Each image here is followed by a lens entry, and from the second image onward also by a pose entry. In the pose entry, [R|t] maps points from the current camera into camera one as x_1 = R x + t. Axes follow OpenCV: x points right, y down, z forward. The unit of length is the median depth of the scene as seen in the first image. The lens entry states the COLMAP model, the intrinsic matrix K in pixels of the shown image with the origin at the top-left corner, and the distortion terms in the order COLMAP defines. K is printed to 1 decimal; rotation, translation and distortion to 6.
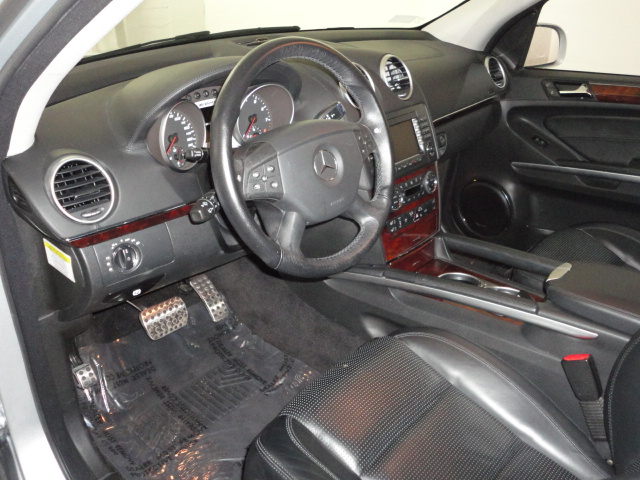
lens RADIAL K [[551.8, 0, 332.8], [0, 551.8, 242.6], [0, 0, 1]] dist [0.002216, -0.126393]
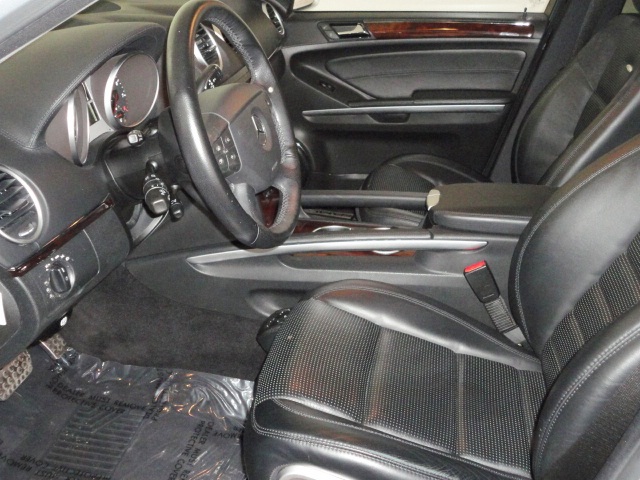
lens RADIAL K [[685.3, 0, 320.0], [0, 685.3, 240.0], [0, 0, 1]] dist [-0.019360, -0.013824]
pose [[0.846494, -0.228809, 0.480723, -0.308695], [0.222451, 0.972348, 0.071099, -0.008850], [-0.483698, 0.046752, 0.873986, -0.046419]]
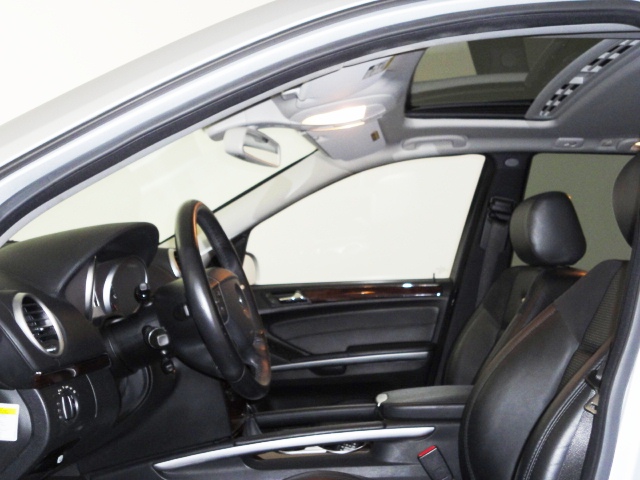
lens RADIAL K [[685.3, 0, 320.0], [0, 685.3, 240.0], [0, 0, 1]] dist [-0.019360, -0.013824]
pose [[0.772199, 0.025413, 0.634873, -0.456958], [0.285117, 0.879091, -0.381978, 0.196989], [-0.567818, 0.475976, 0.671587, -0.072615]]
